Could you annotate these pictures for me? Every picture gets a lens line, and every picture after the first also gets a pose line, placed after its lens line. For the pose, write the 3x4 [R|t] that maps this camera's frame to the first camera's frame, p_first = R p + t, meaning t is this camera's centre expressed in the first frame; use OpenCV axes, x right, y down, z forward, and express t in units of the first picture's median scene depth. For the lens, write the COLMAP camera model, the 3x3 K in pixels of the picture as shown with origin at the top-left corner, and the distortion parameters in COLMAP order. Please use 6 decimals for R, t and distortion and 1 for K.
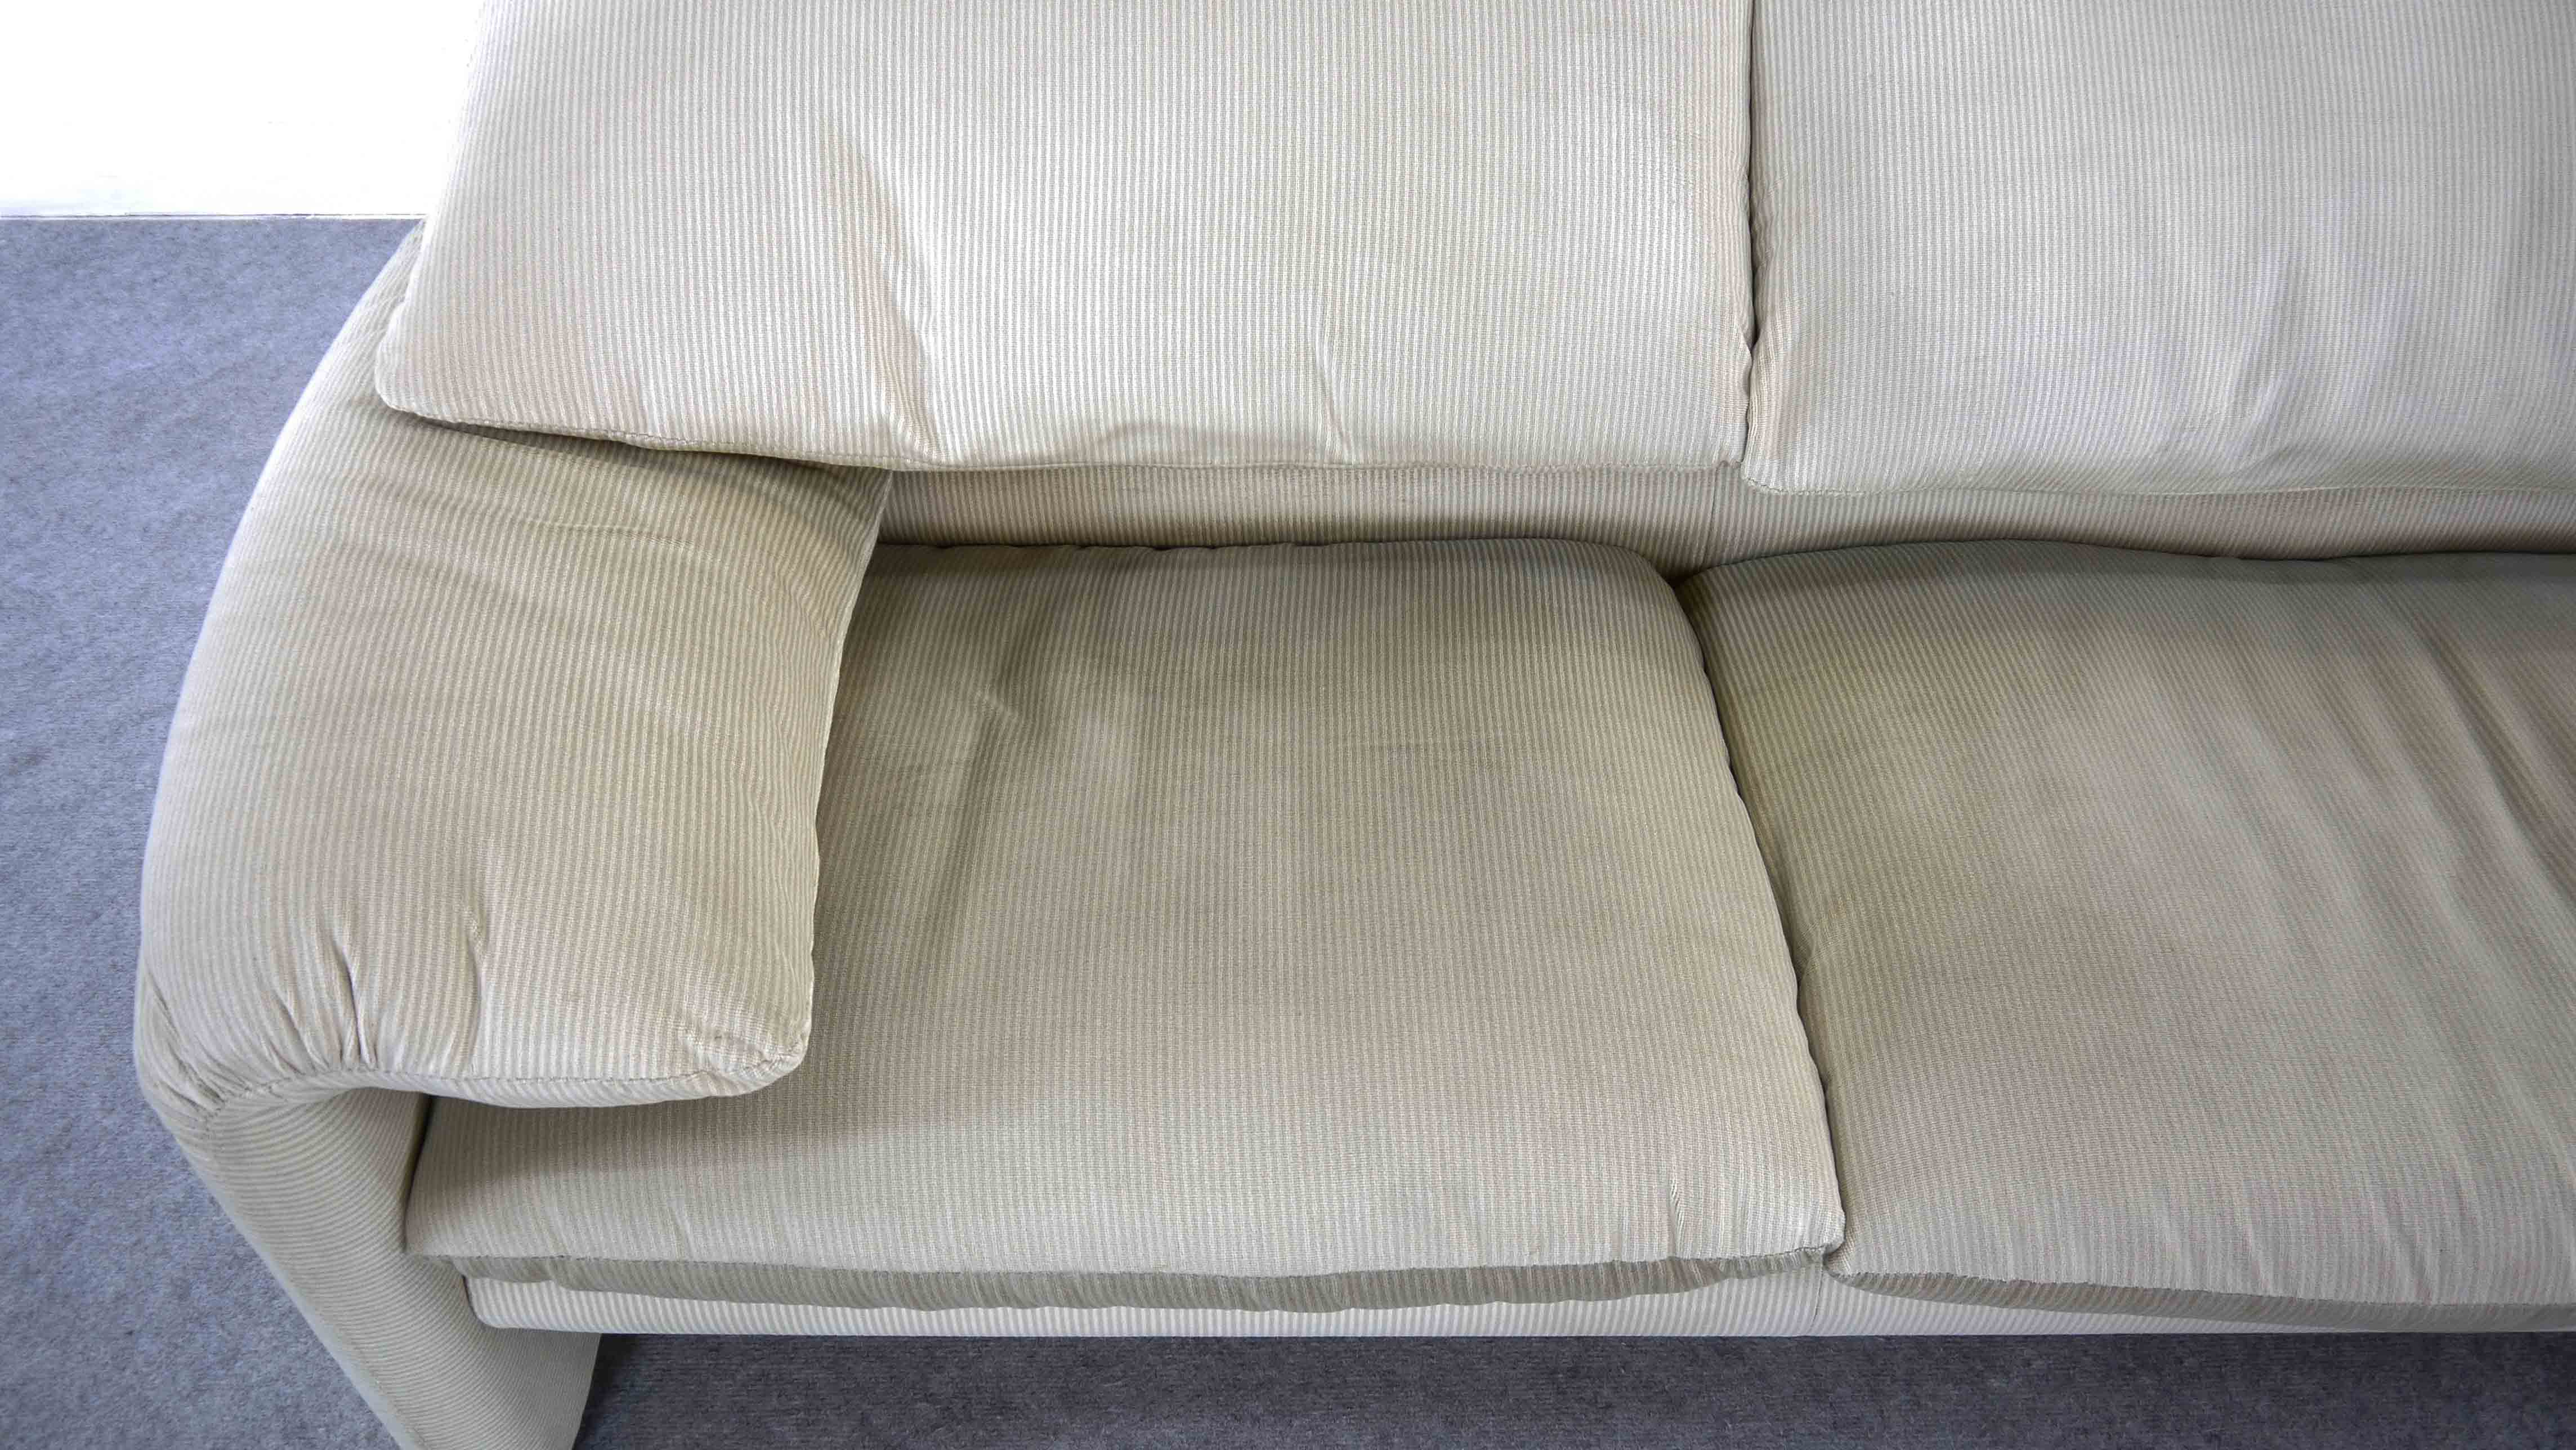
lens RADIAL K [[2124.6, 0, 1314.3], [0, 2124.6, 735.0], [0, 0, 1]] dist [-0.058782, 0.037084]
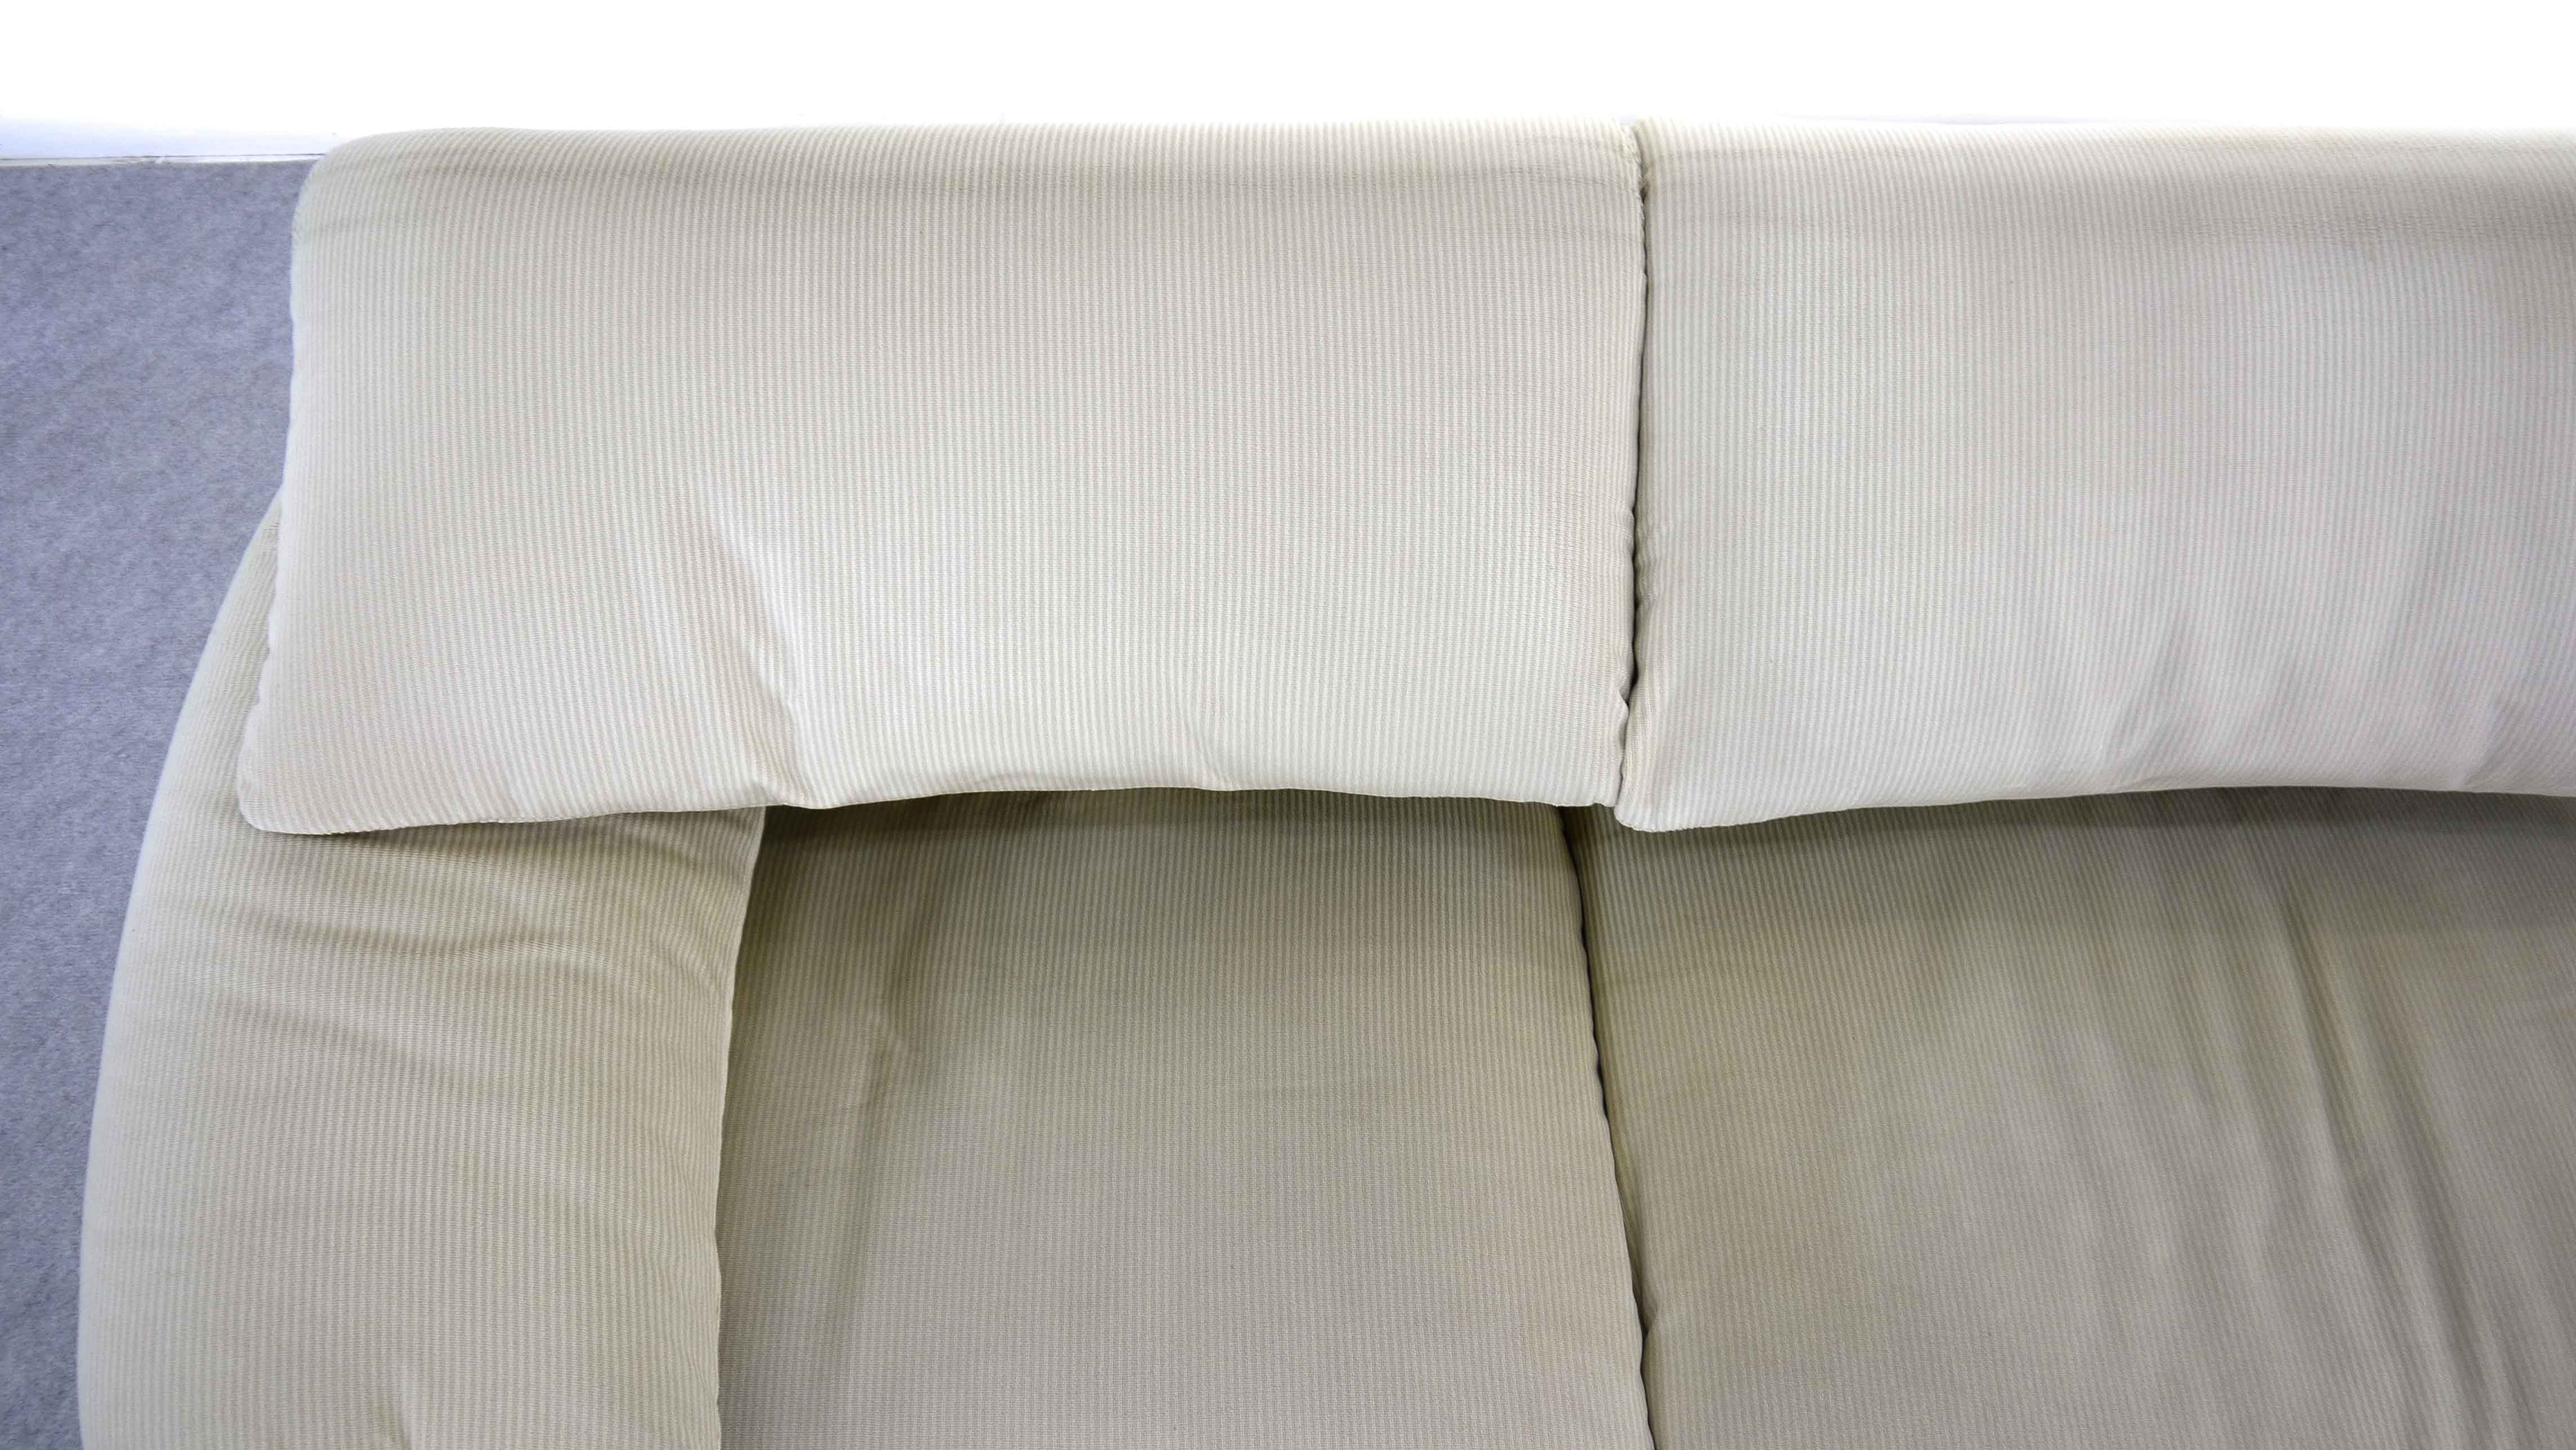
lens RADIAL K [[2124.6, 0, 1321.3], [0, 2124.6, 724.6], [0, 0, 1]] dist [-0.058782, 0.037084]
pose [[0.999850, -0.009000, 0.014819, 0.048561], [0.005142, 0.970195, 0.242273, -0.419501], [-0.016557, -0.242160, 0.970095, 0.035185]]
